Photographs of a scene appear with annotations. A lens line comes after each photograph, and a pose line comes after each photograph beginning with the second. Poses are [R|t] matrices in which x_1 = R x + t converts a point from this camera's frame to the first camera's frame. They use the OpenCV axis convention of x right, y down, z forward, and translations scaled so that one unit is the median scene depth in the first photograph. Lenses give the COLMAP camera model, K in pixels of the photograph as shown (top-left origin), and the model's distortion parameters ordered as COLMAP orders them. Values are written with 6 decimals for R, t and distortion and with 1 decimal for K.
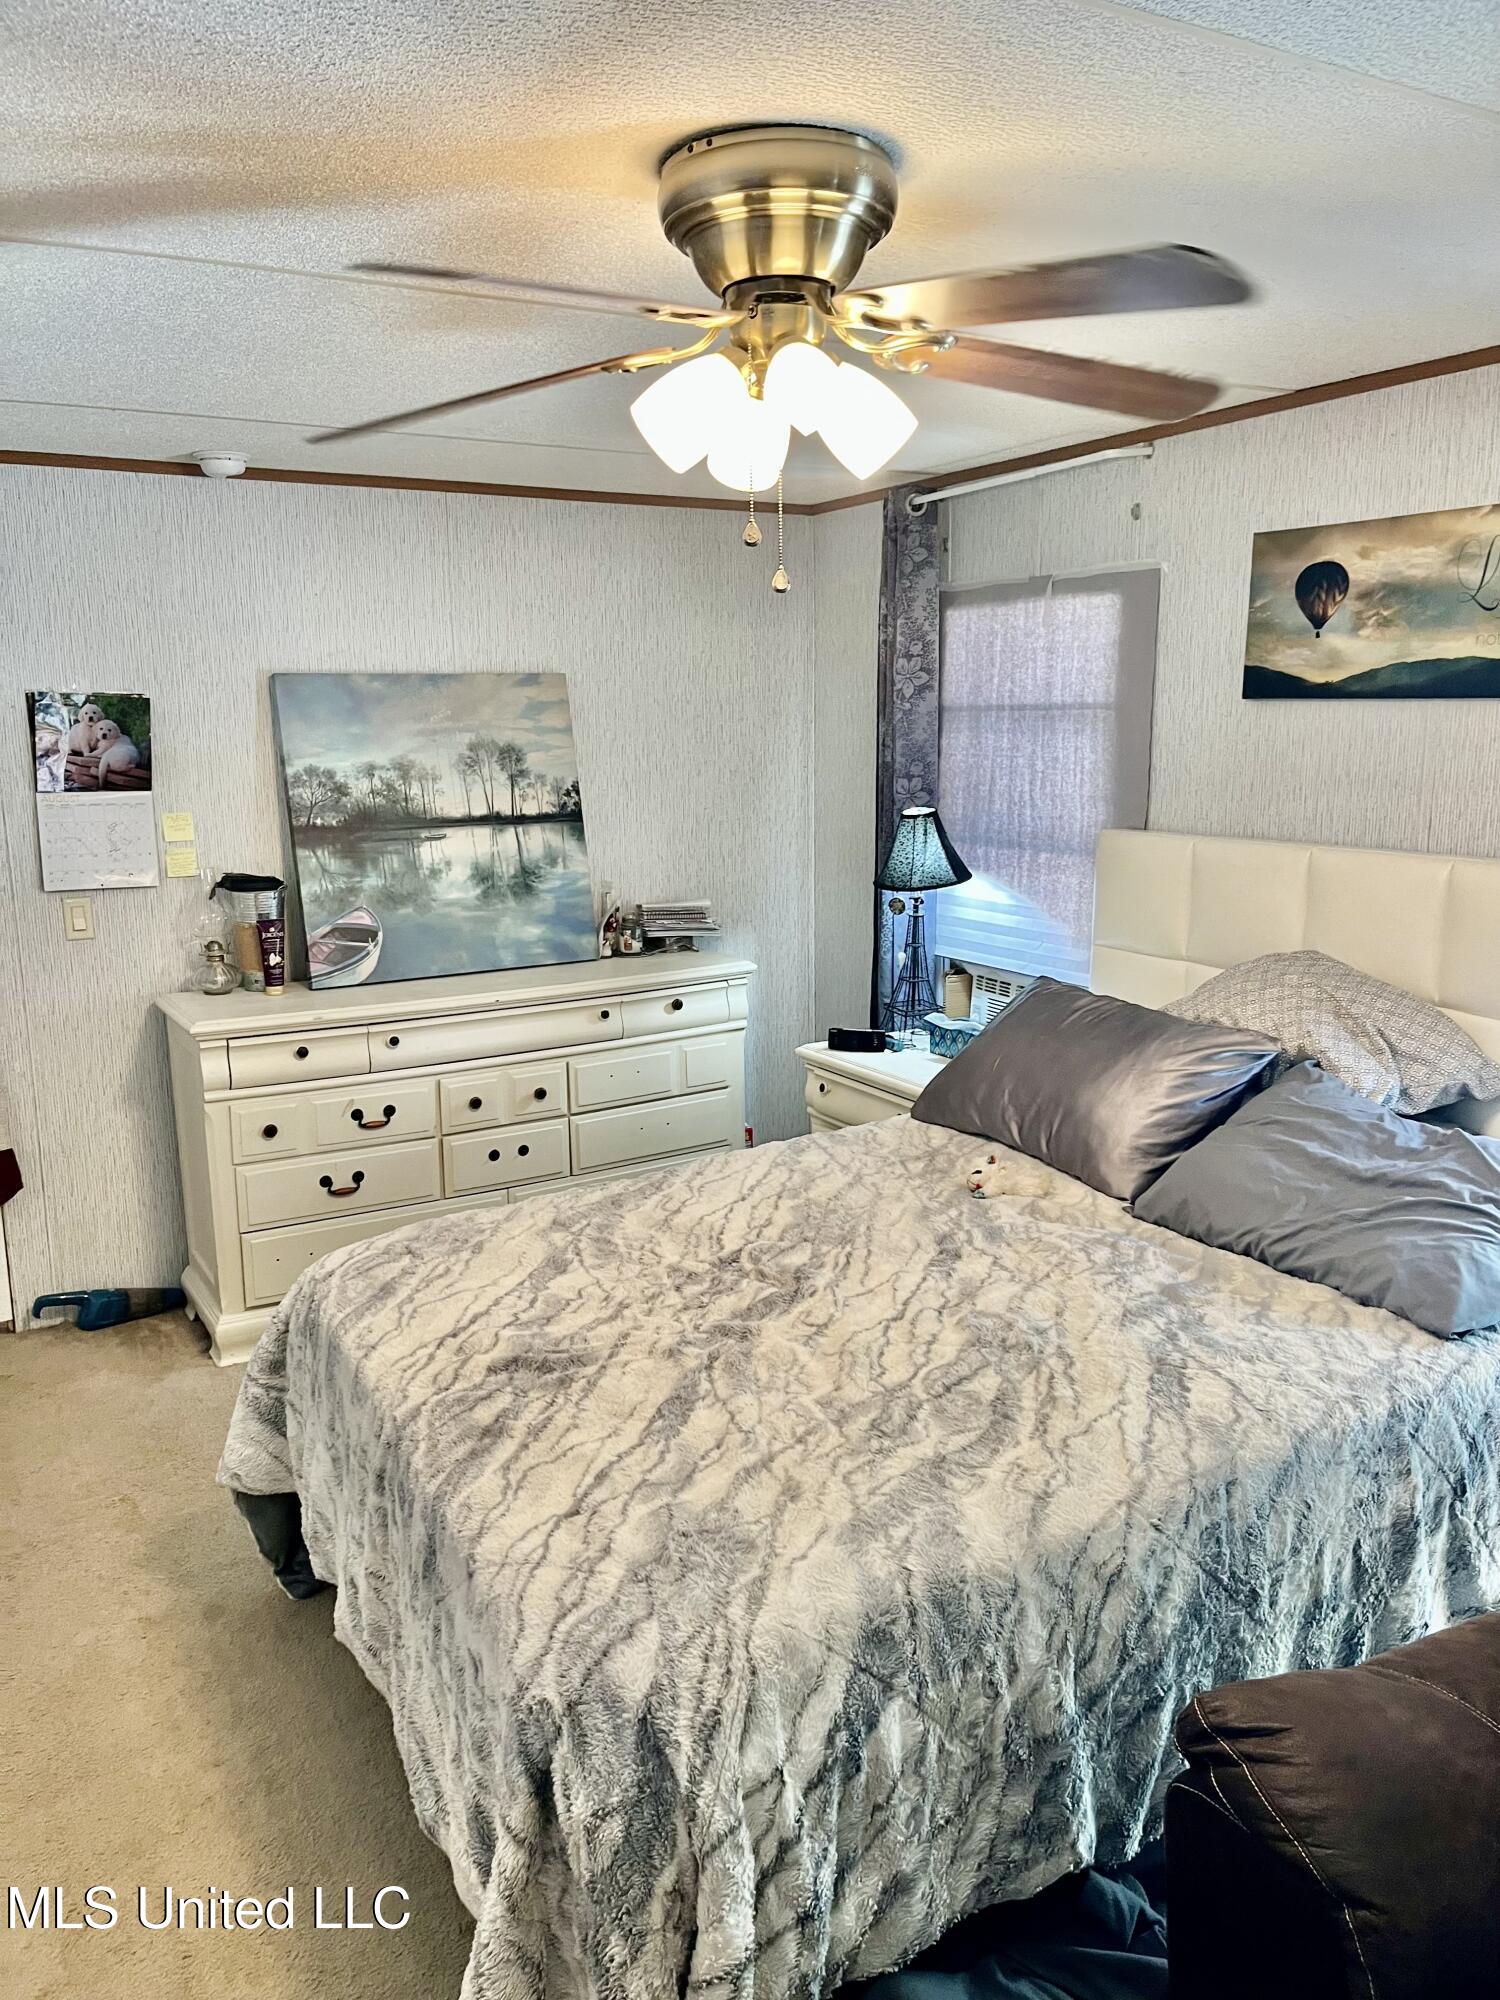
lens RADIAL K [[1509.3, 0, 741.4], [0, 1509.3, 1005.1], [0, 0, 1]] dist [0.043144, -0.025333]
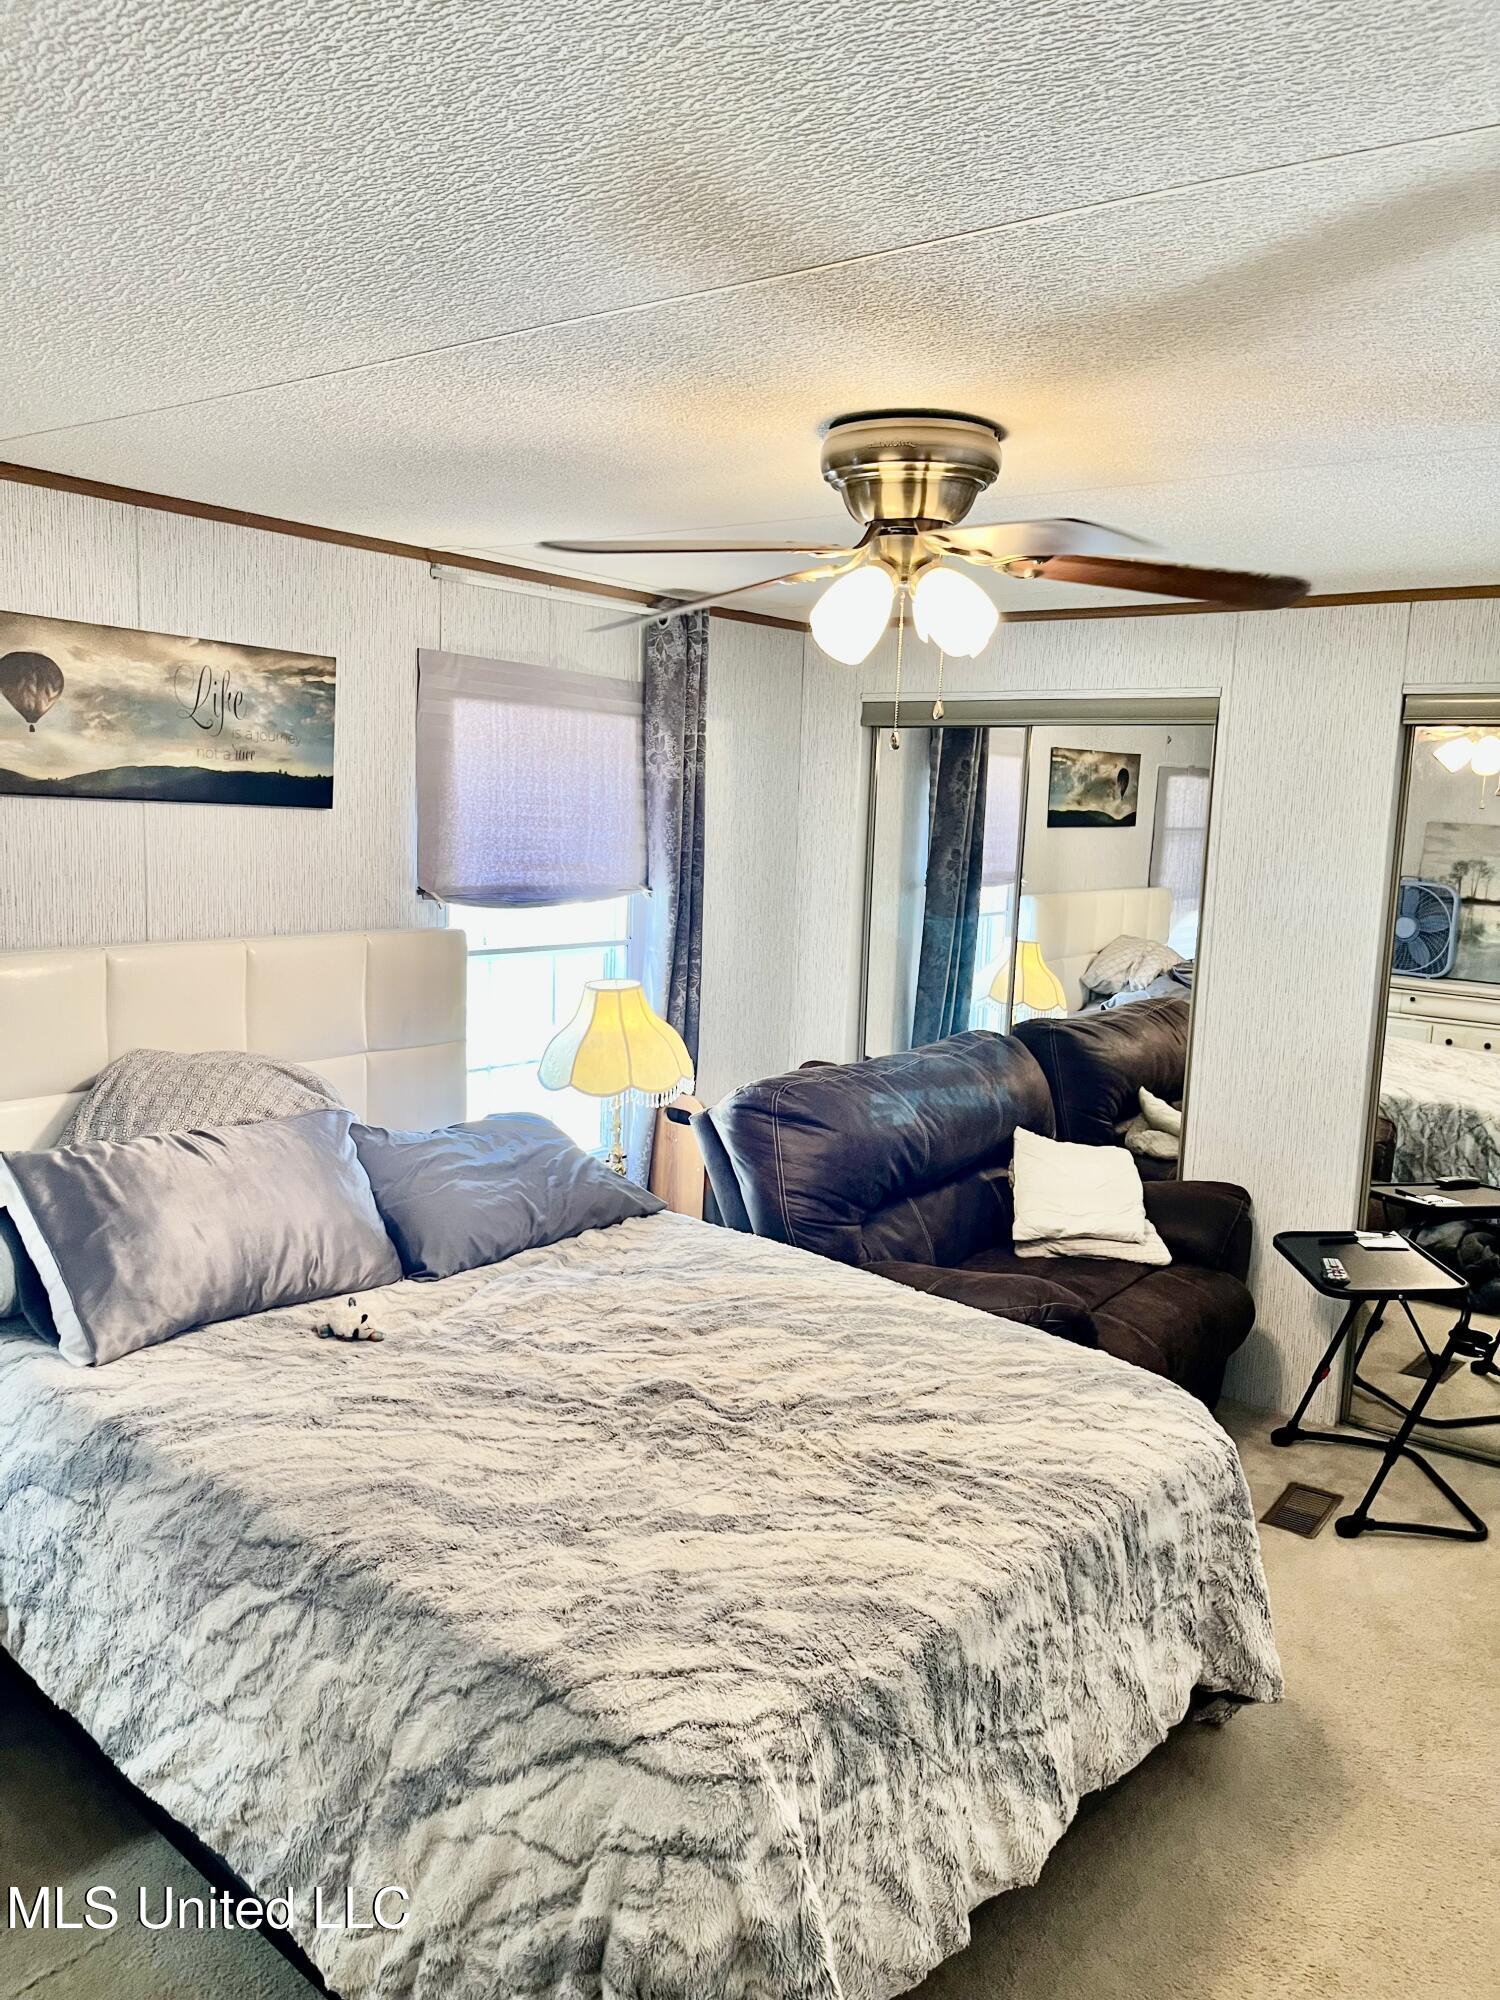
lens RADIAL K [[1509.3, 0, 742.0], [0, 1509.3, 1000.2], [0, 0, 1]] dist [0.043144, -0.025333]
pose [[-0.398282, -0.112424, 0.910347, -0.704321], [0.152308, 0.970578, 0.186497, -0.198882], [-0.904529, 0.212932, -0.369441, 1.035842]]
